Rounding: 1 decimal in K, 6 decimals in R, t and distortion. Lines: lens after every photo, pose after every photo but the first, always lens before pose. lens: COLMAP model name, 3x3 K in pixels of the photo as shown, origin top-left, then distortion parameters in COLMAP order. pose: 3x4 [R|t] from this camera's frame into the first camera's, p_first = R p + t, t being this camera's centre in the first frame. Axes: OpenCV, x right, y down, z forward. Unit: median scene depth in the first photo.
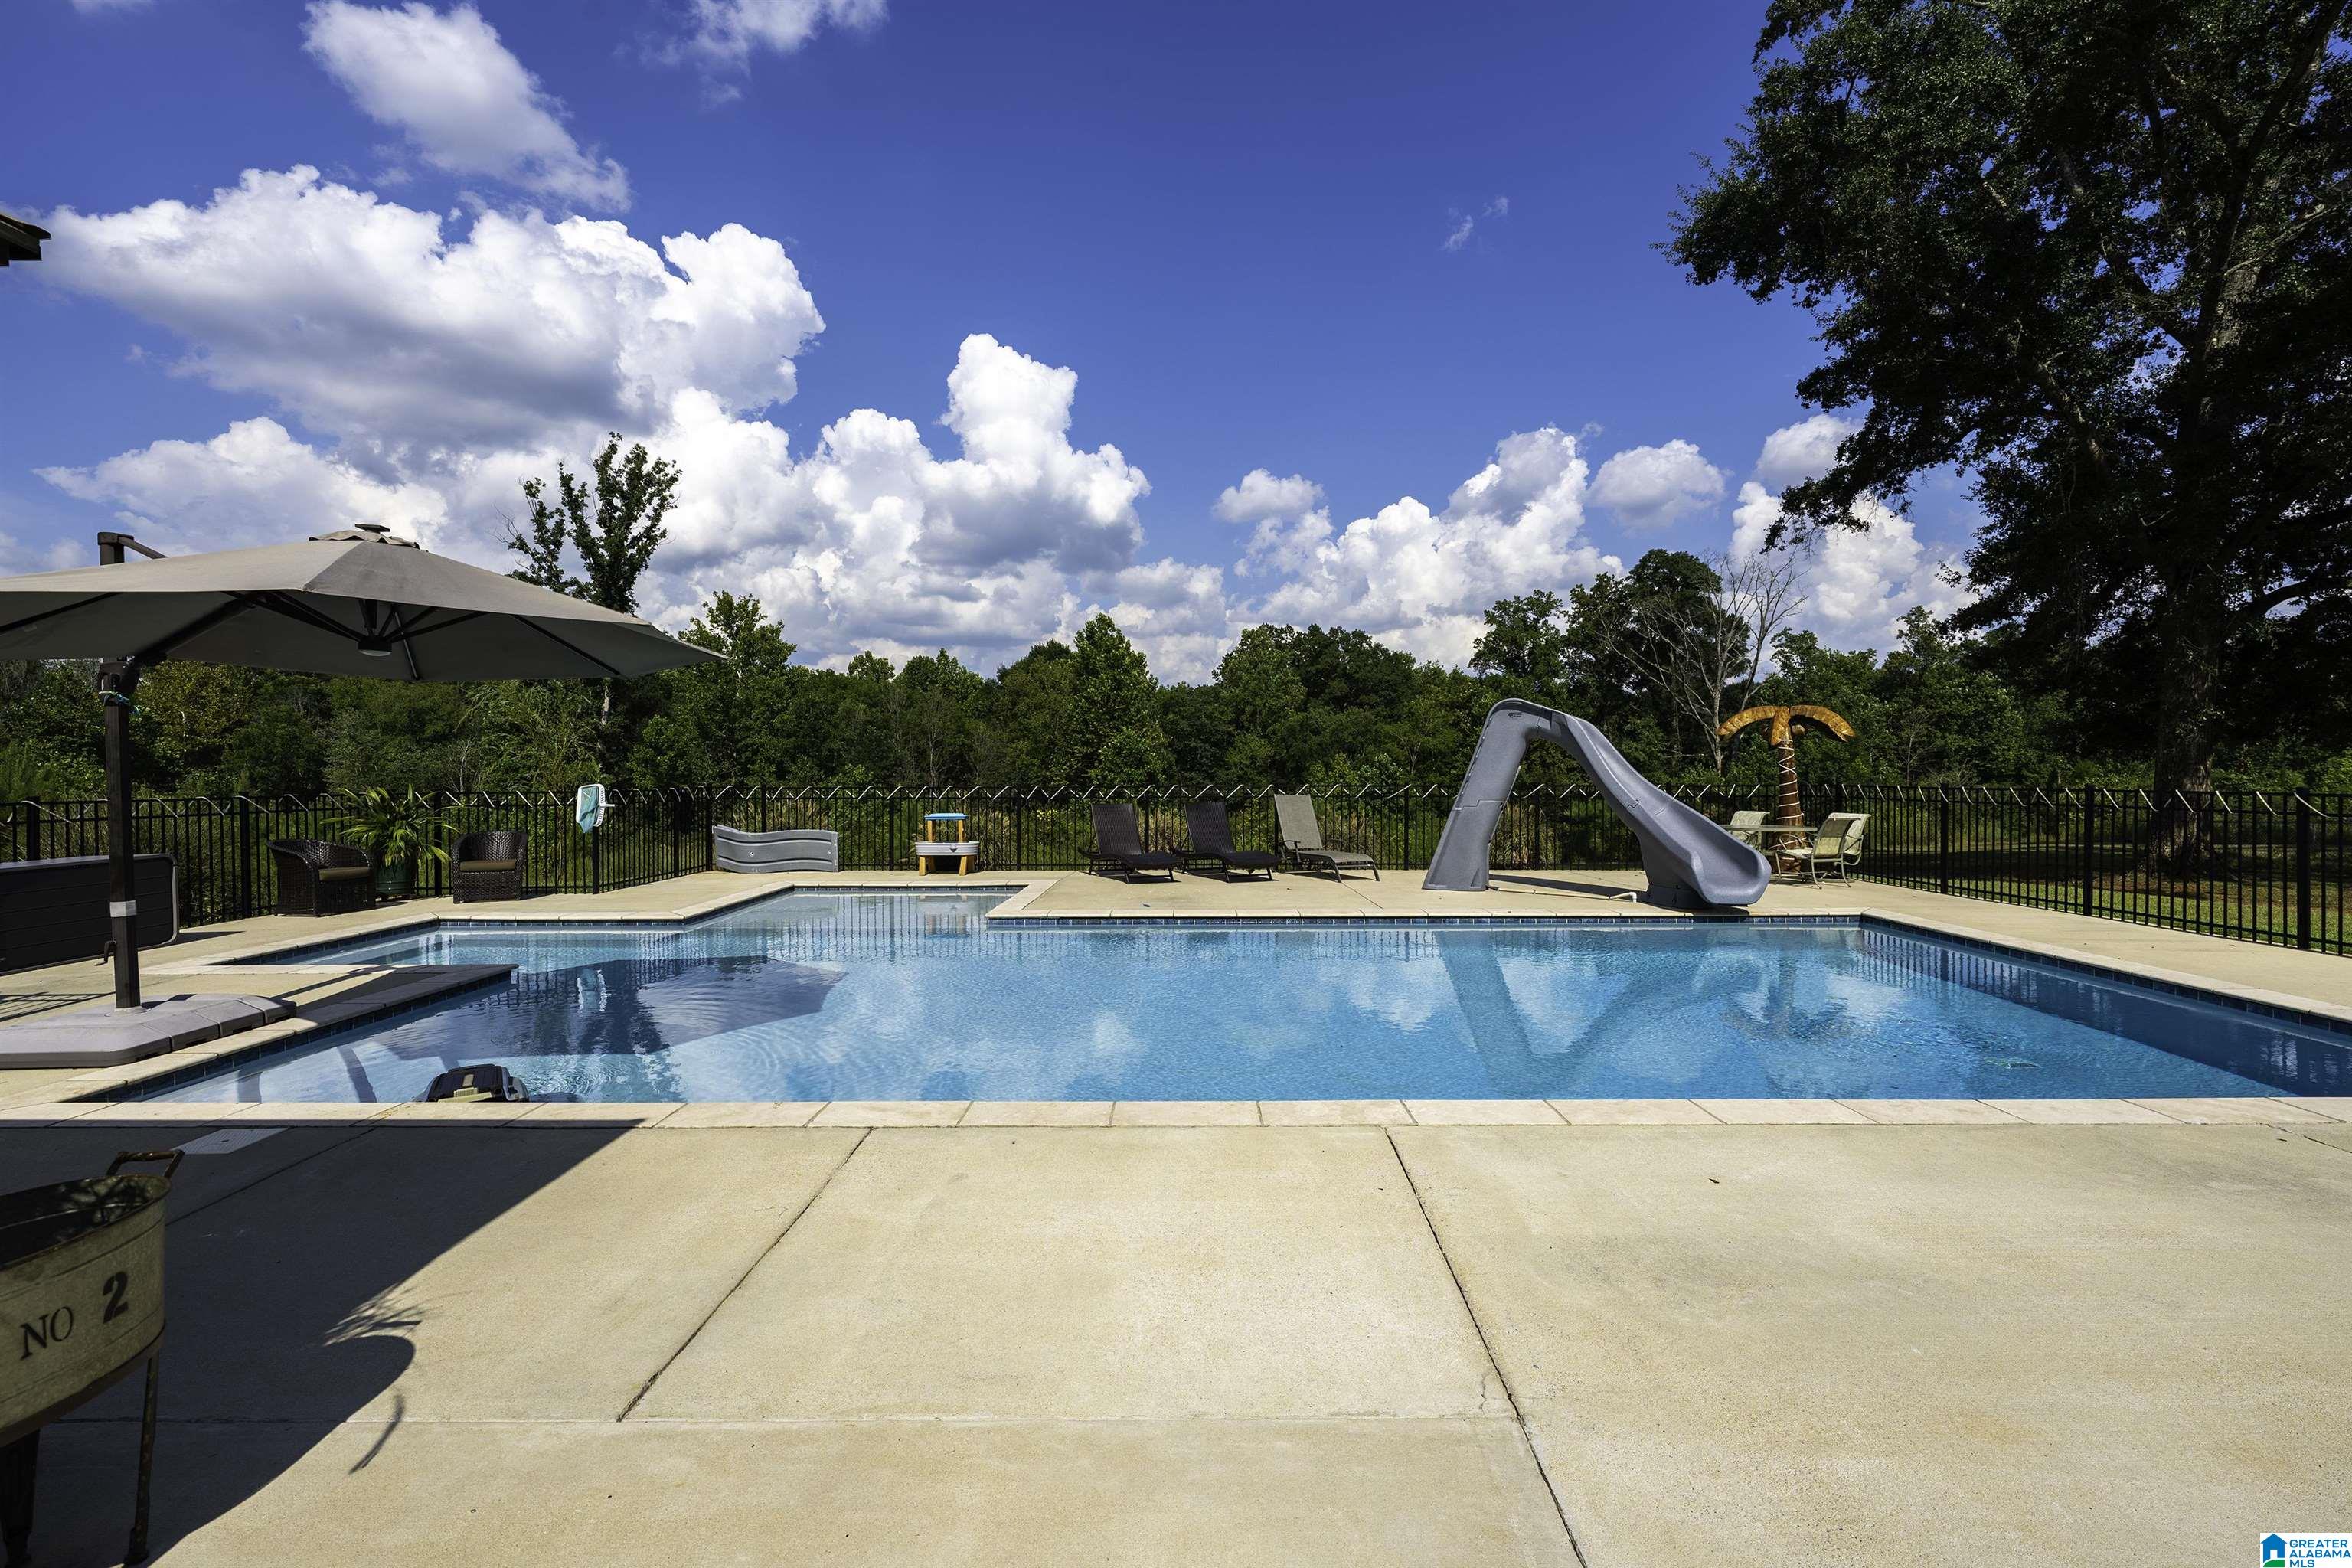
lens RADIAL K [[991.8, 0, 1176.0], [0, 991.8, 784.0], [0, 0, 1]] dist [-0.002195, -0.000083]
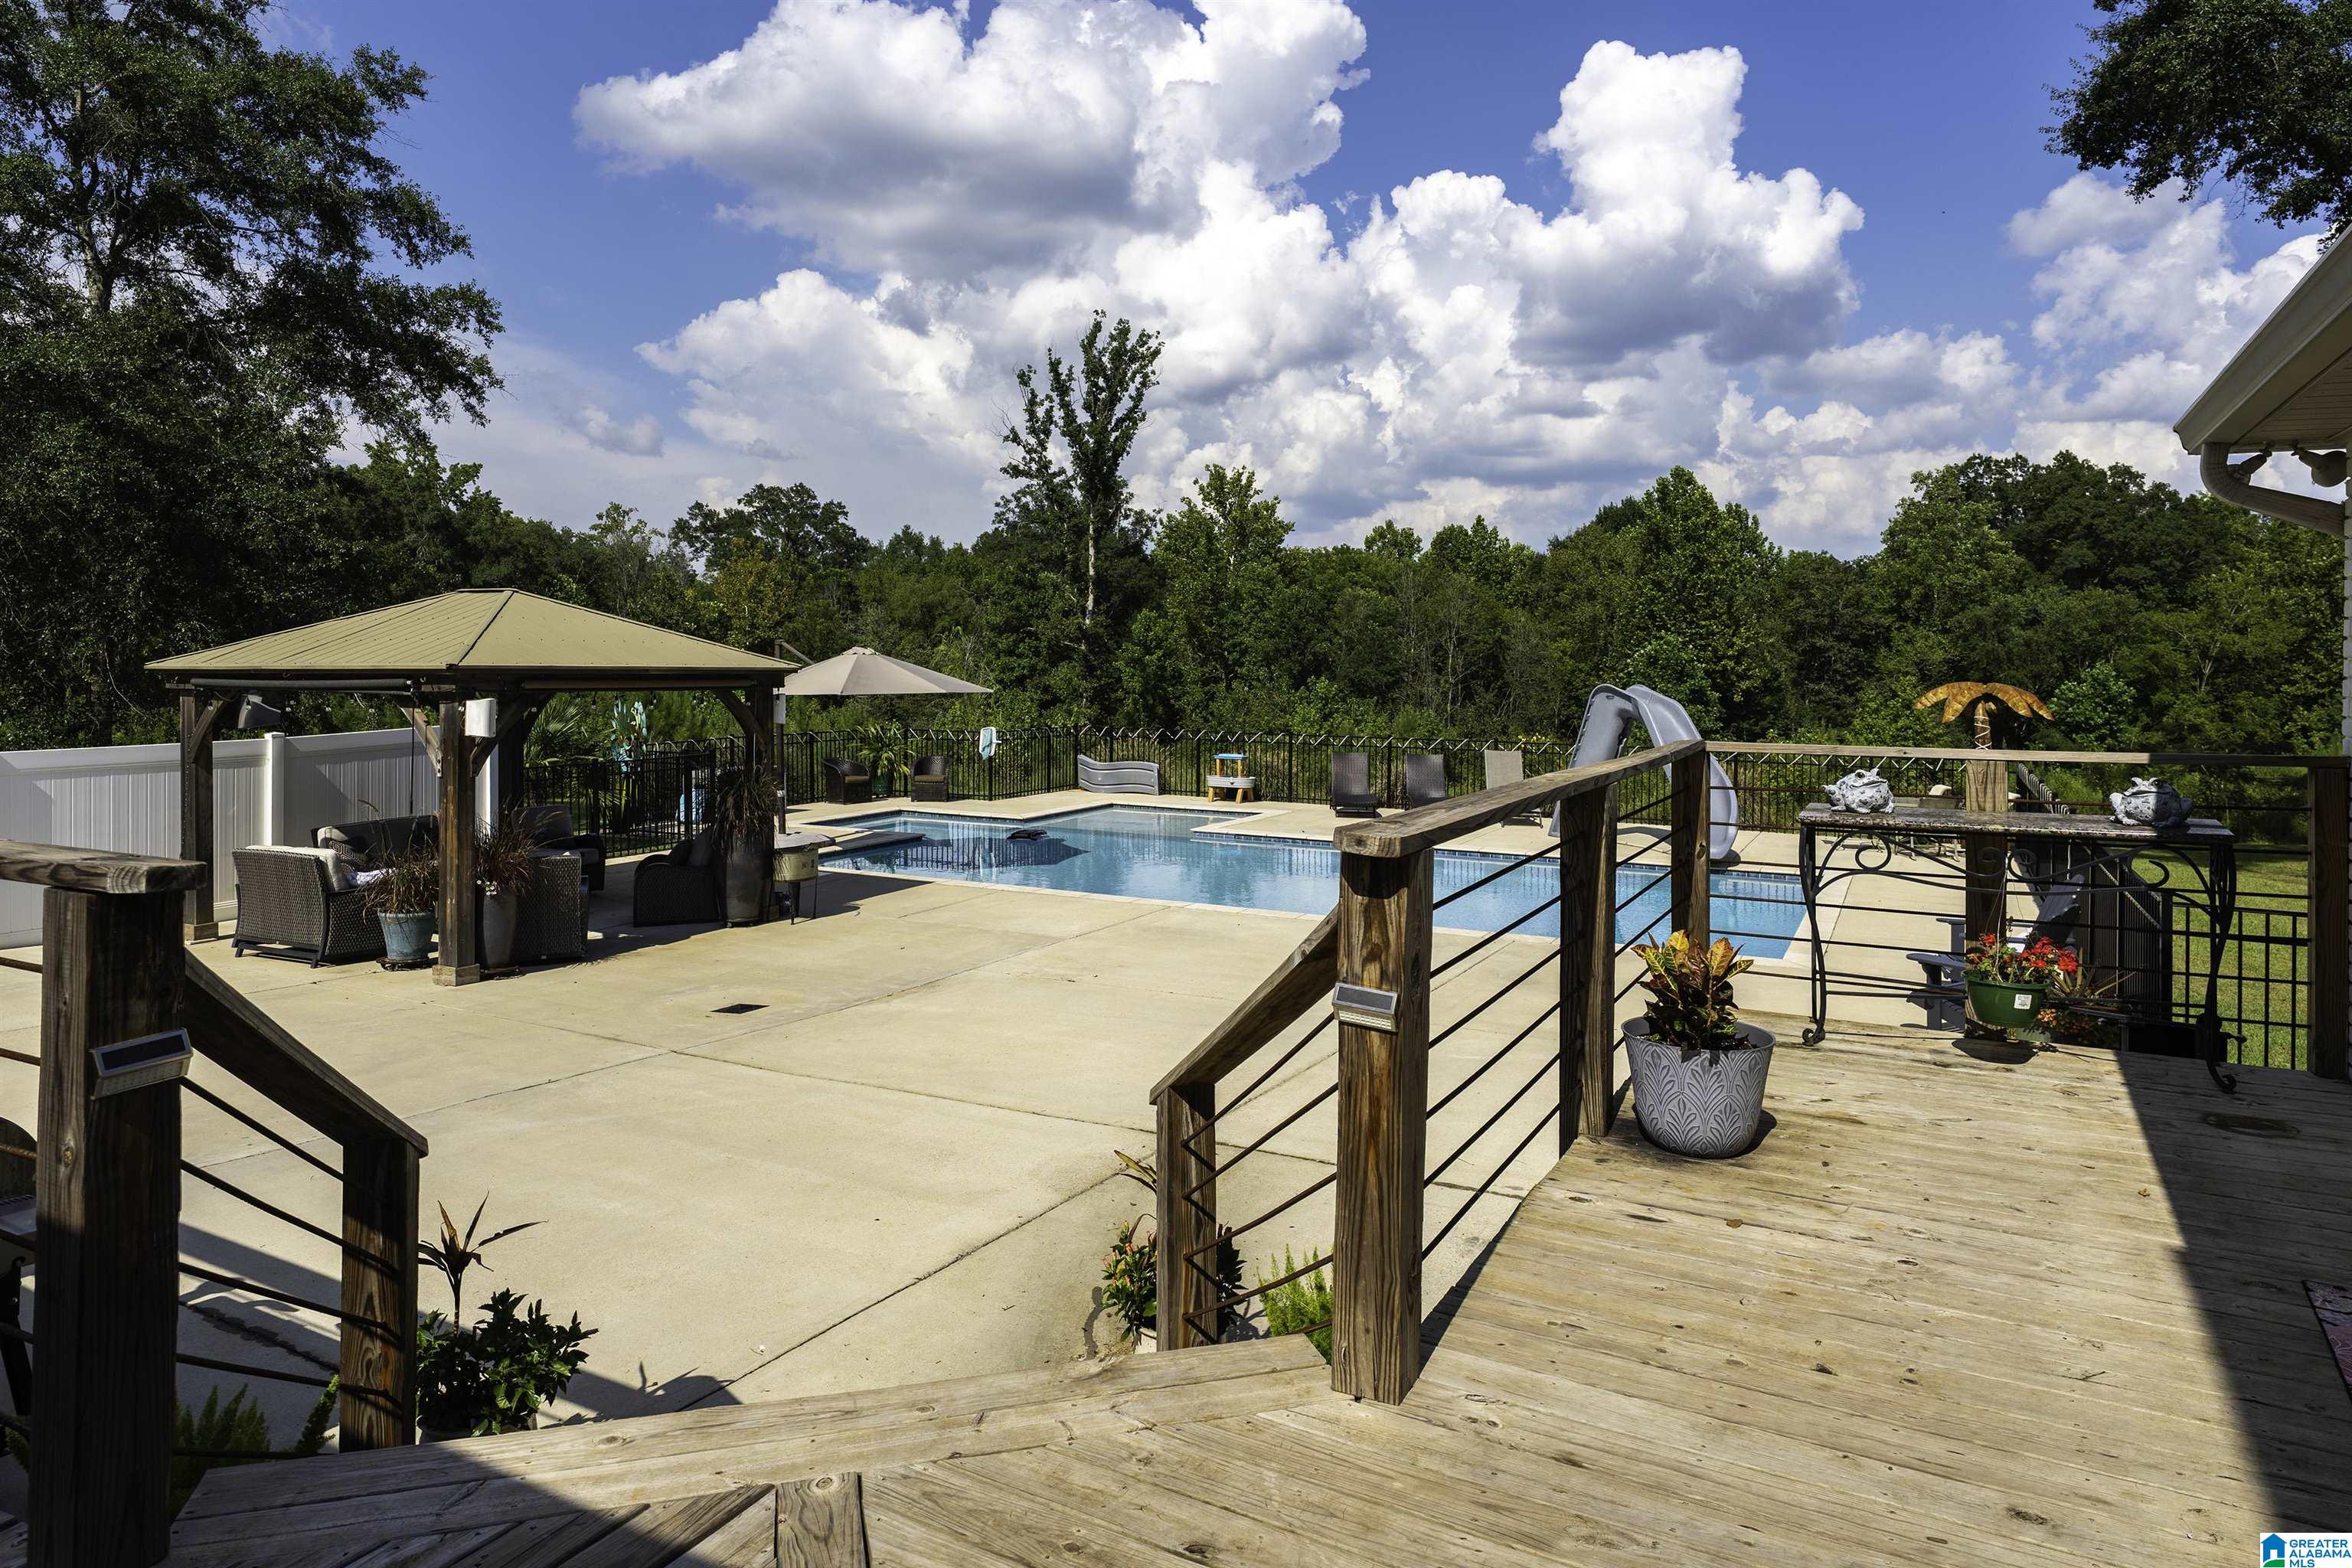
lens RADIAL K [[1421.5, 0, 1174.1], [0, 1421.5, 737.7], [0, 0, 1]] dist [0.003027, 0.000497]
pose [[0.882543, 0.036714, -0.468797, 0.097278], [-0.017273, 0.998806, 0.045703, -0.012818], [0.469915, -0.032237, 0.882123, -0.111203]]
